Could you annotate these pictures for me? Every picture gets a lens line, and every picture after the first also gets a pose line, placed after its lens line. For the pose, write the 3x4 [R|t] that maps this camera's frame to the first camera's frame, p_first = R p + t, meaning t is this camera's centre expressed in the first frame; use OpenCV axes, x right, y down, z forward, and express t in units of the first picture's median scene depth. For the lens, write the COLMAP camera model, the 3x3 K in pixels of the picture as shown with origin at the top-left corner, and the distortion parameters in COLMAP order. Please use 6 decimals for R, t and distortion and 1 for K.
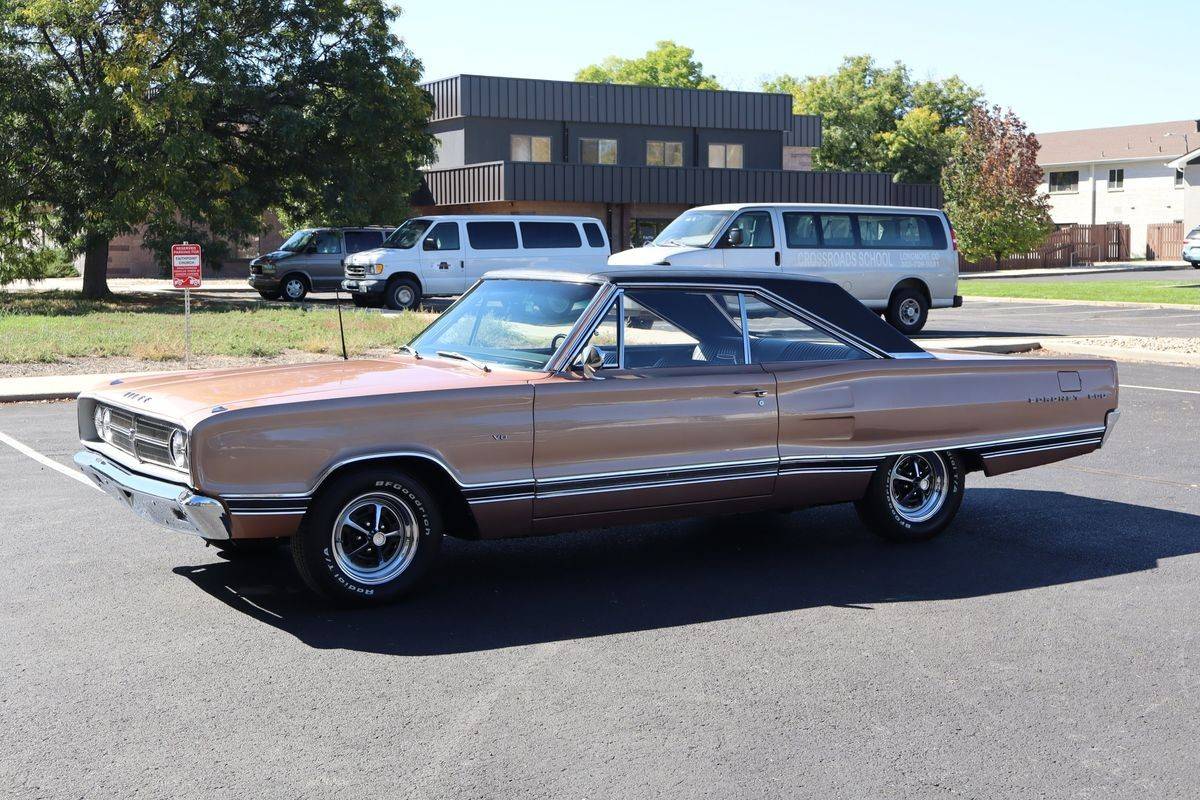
lens RADIAL K [[1659.0, 0, 600.0], [0, 1659.0, 400.0], [0, 0, 1]] dist [0.009264, -0.005616]
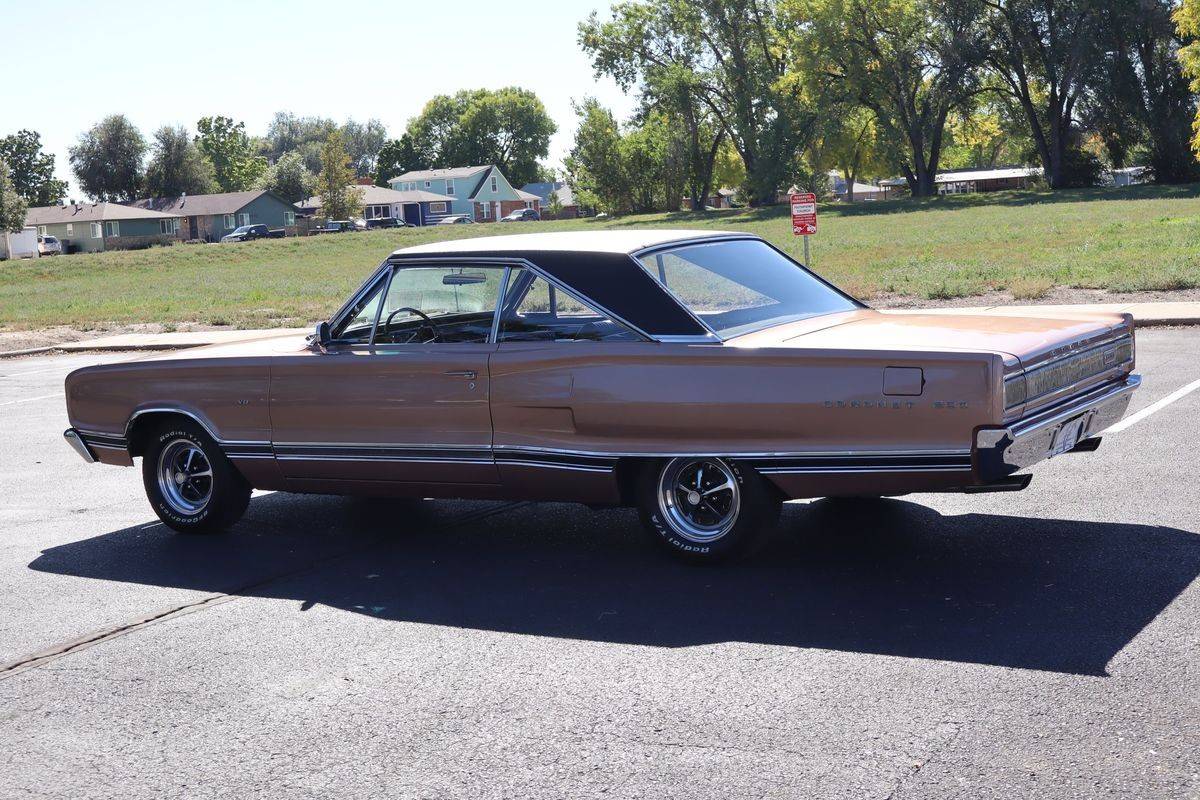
lens RADIAL K [[1757.6, 0, 600.0], [0, 1757.6, 400.0], [0, 0, 1]] dist [0.021005, -0.065976]
pose [[0.413791, 0.068238, -0.907811, 0.196985], [-0.012567, 0.997520, 0.069253, -0.011387], [0.910285, -0.017248, 0.413623, 0.125483]]
